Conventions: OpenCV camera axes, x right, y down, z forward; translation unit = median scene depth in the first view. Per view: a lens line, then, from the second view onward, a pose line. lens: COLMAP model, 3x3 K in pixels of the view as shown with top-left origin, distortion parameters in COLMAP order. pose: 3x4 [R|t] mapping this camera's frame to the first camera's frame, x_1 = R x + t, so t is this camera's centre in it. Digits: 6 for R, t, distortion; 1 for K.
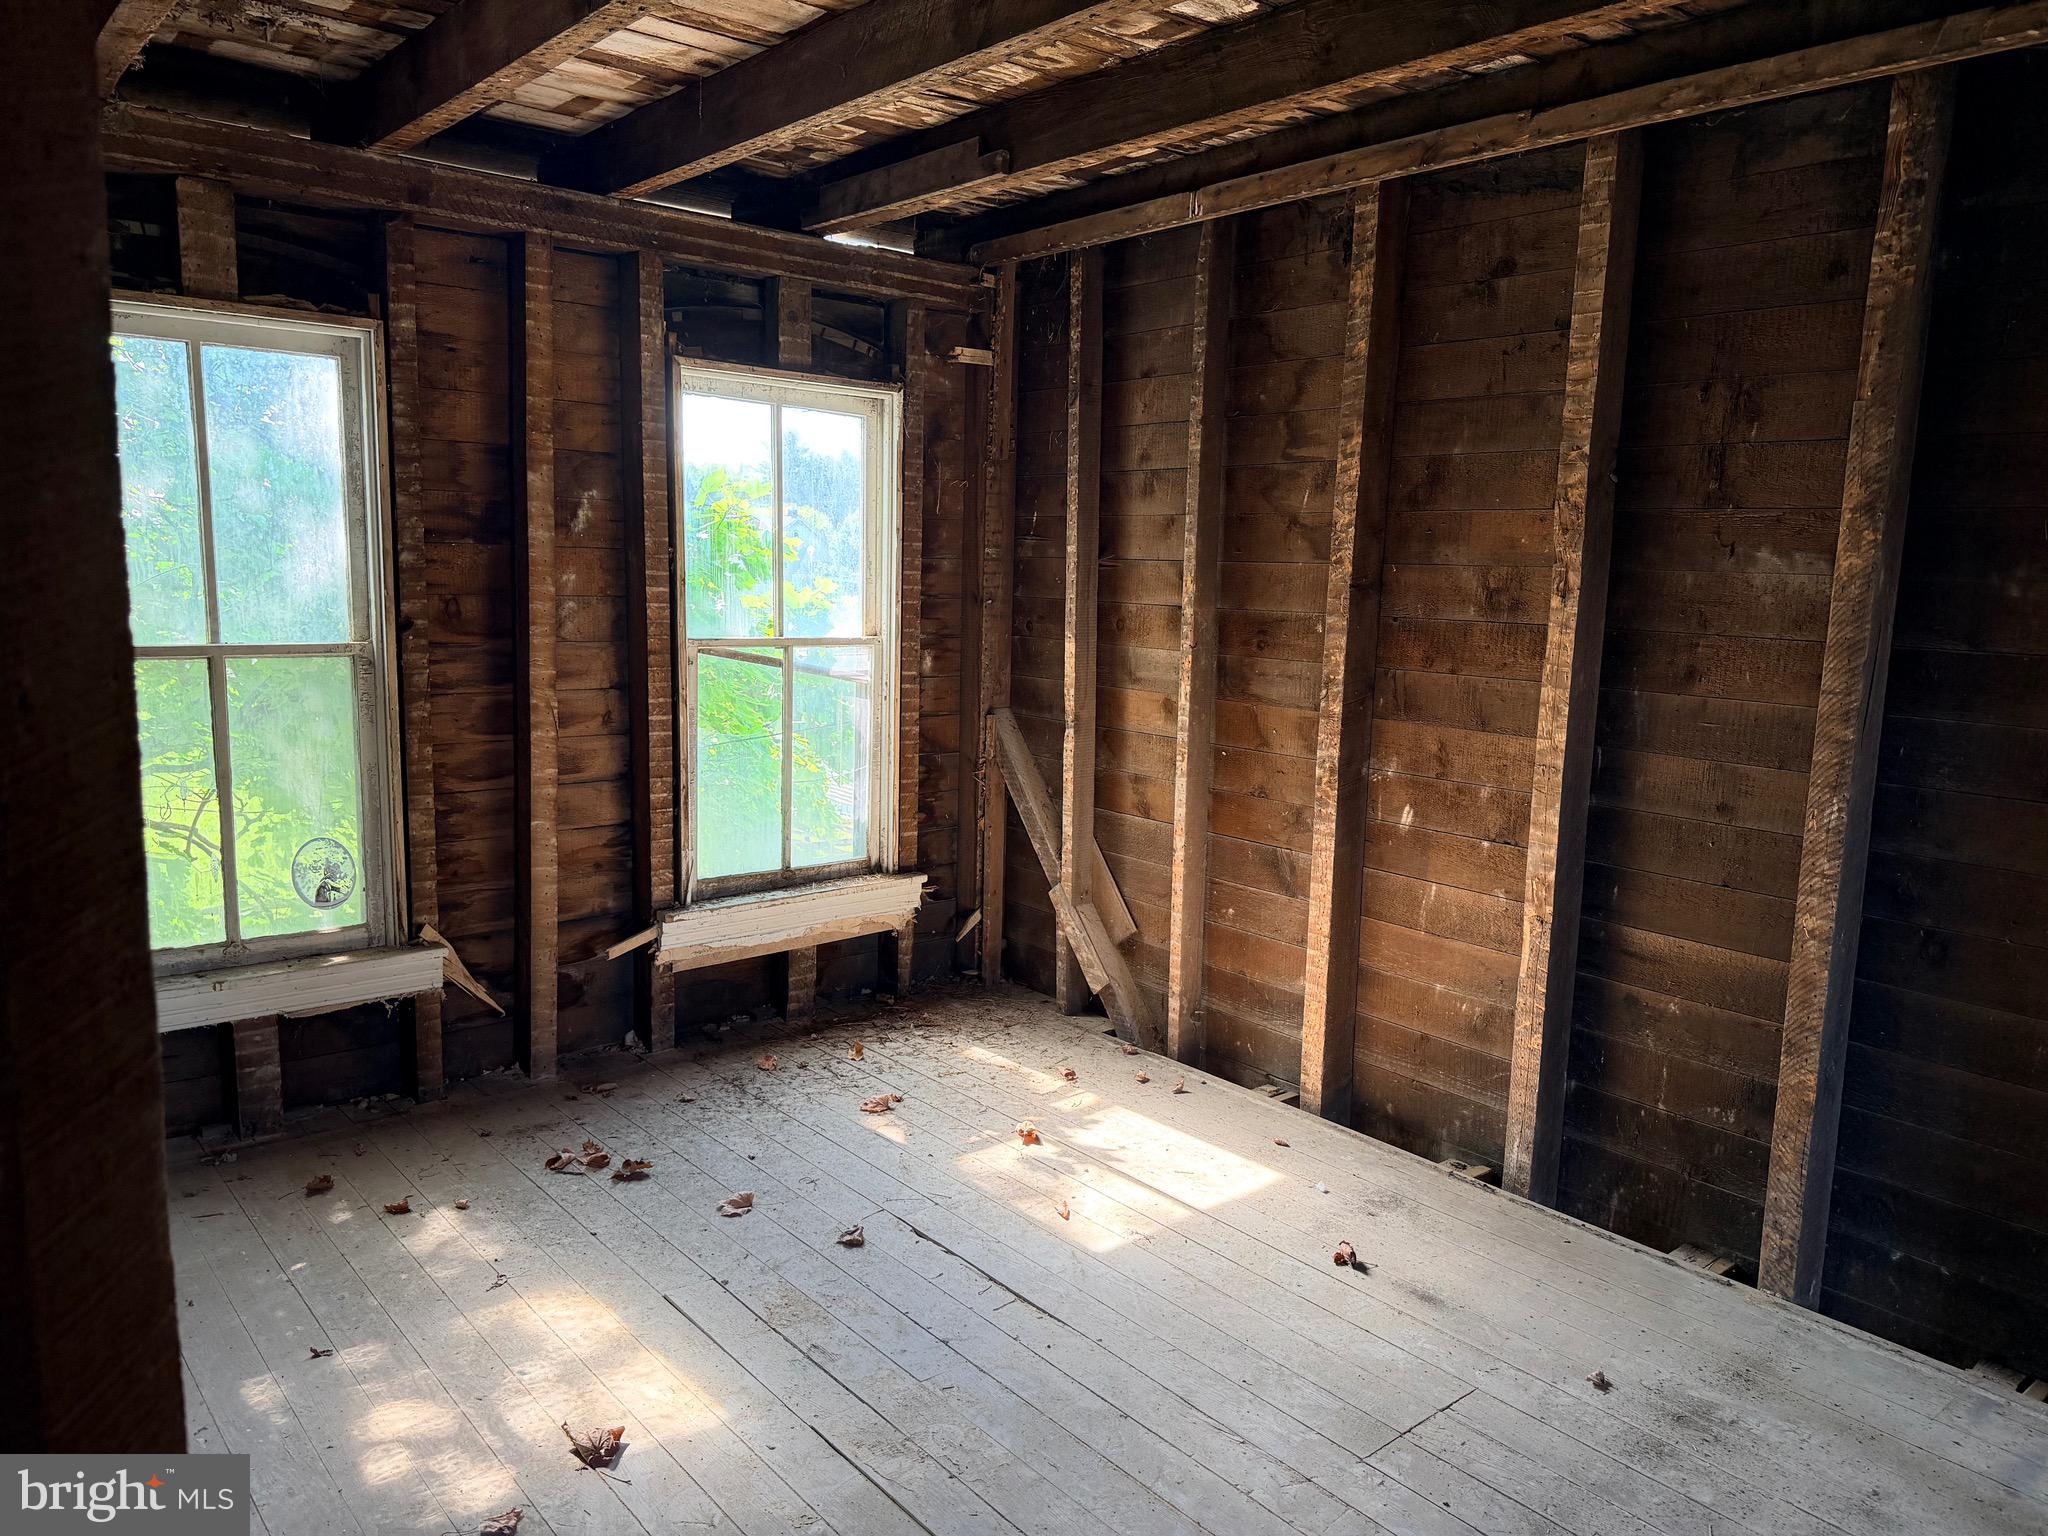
lens RADIAL K [[1450.3, 0, 1026.4], [0, 1450.3, 770.0], [0, 0, 1]] dist [0.064211, -0.071355]
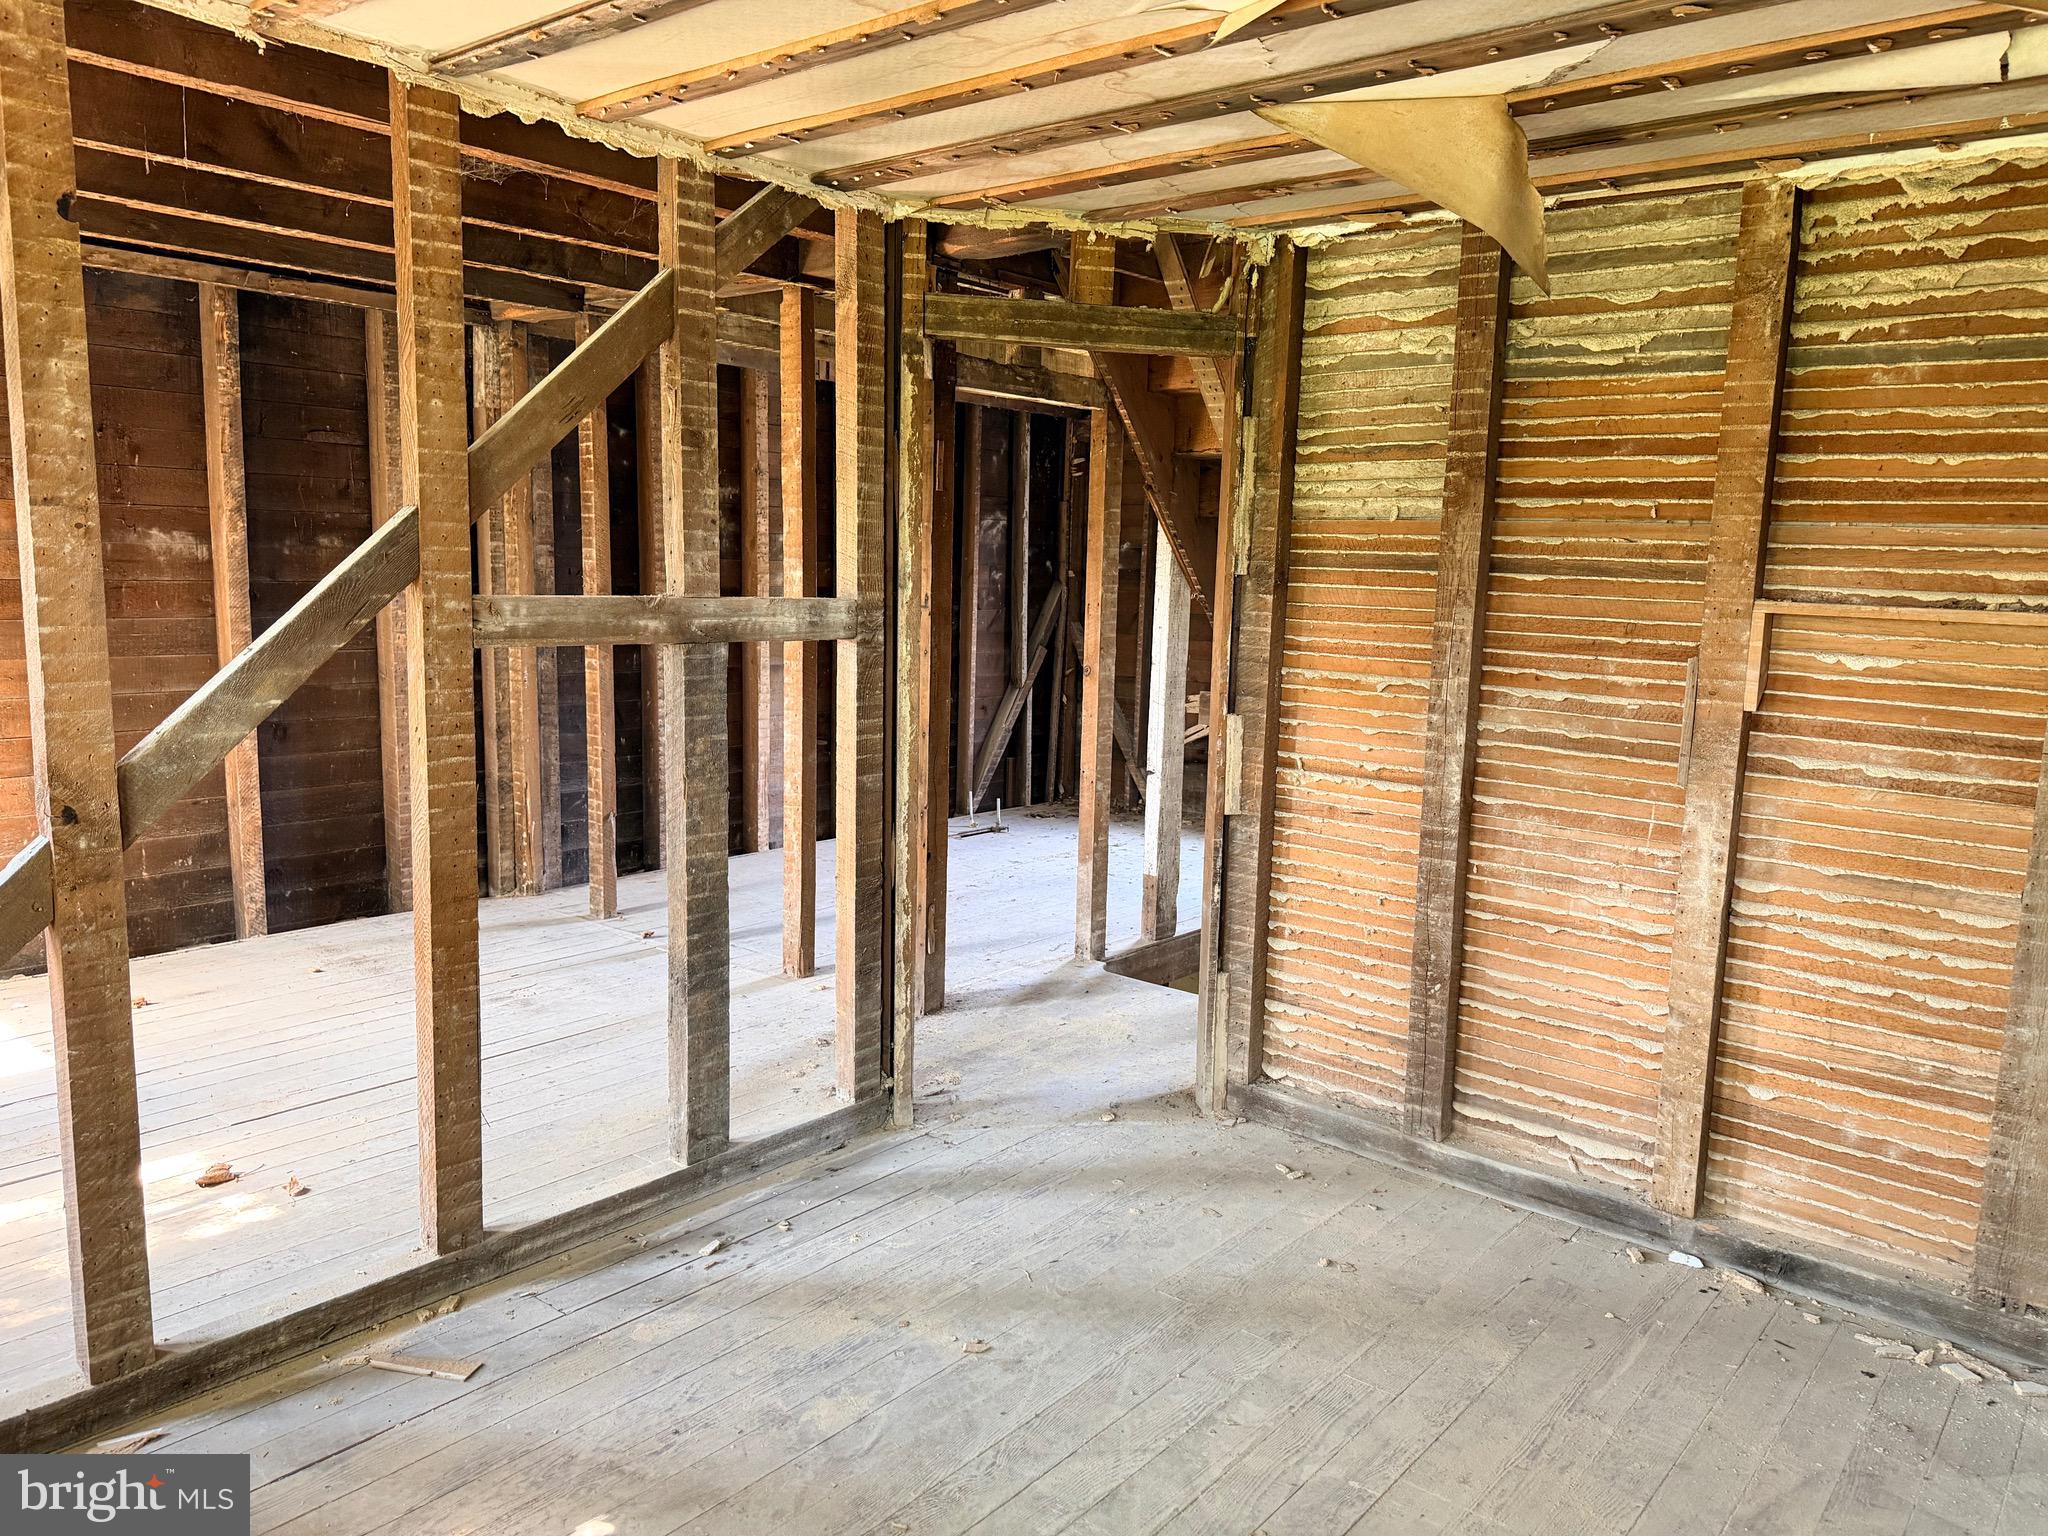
lens RADIAL K [[1450.3, 0, 1036.8], [0, 1450.3, 773.9], [0, 0, 1]] dist [0.064211, -0.071355]
pose [[-0.165392, -0.174402, 0.970685, -1.420613], [0.123161, 0.972883, 0.195782, -0.082924], [-0.978508, 0.151931, -0.139427, 0.276776]]
